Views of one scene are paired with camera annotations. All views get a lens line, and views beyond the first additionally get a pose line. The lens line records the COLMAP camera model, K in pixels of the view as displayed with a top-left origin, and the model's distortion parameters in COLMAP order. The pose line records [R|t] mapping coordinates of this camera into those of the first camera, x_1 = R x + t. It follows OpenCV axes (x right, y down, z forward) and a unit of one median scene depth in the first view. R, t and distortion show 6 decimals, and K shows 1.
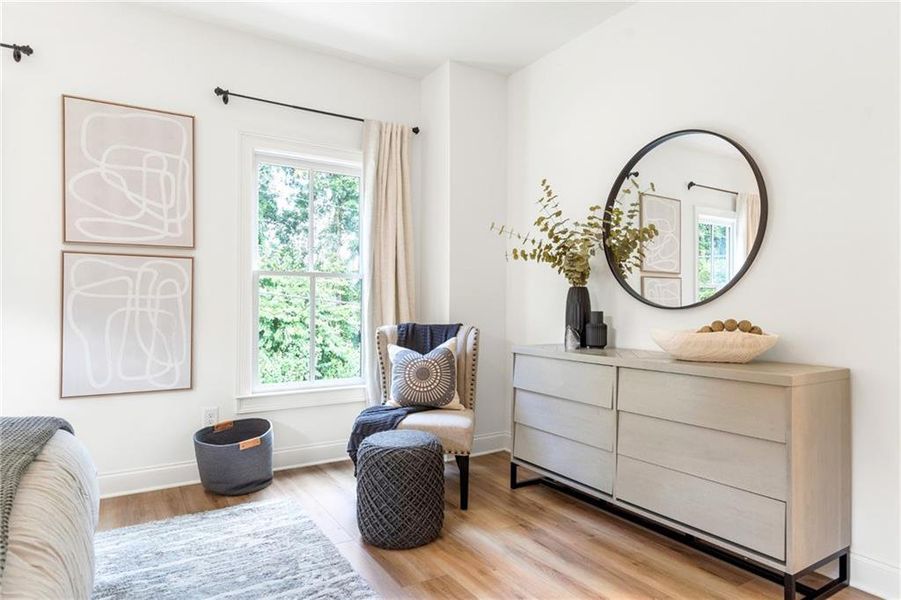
lens RADIAL K [[556.7, 0, 454.8], [0, 556.7, 298.9], [0, 0, 1]] dist [0.002423, 0.004474]
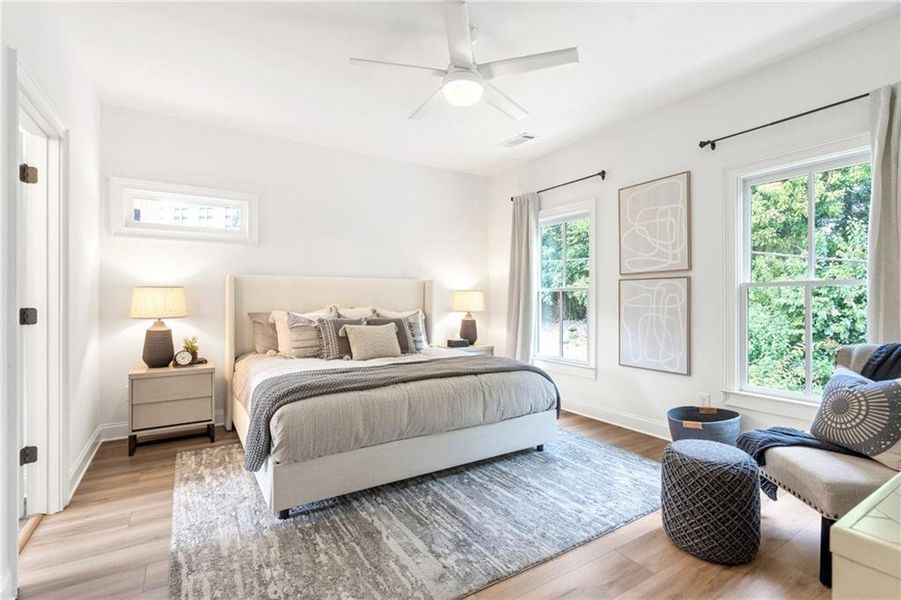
lens RADIAL K [[423.5, 0, 454.1], [0, 423.5, 303.4], [0, 0, 1]] dist [0.011877, -0.000413]
pose [[0.001401, -0.007074, -0.999974, 0.563549], [-0.004651, 0.999964, -0.007081, -0.000876], [0.999988, 0.004661, 0.001368, 0.451800]]
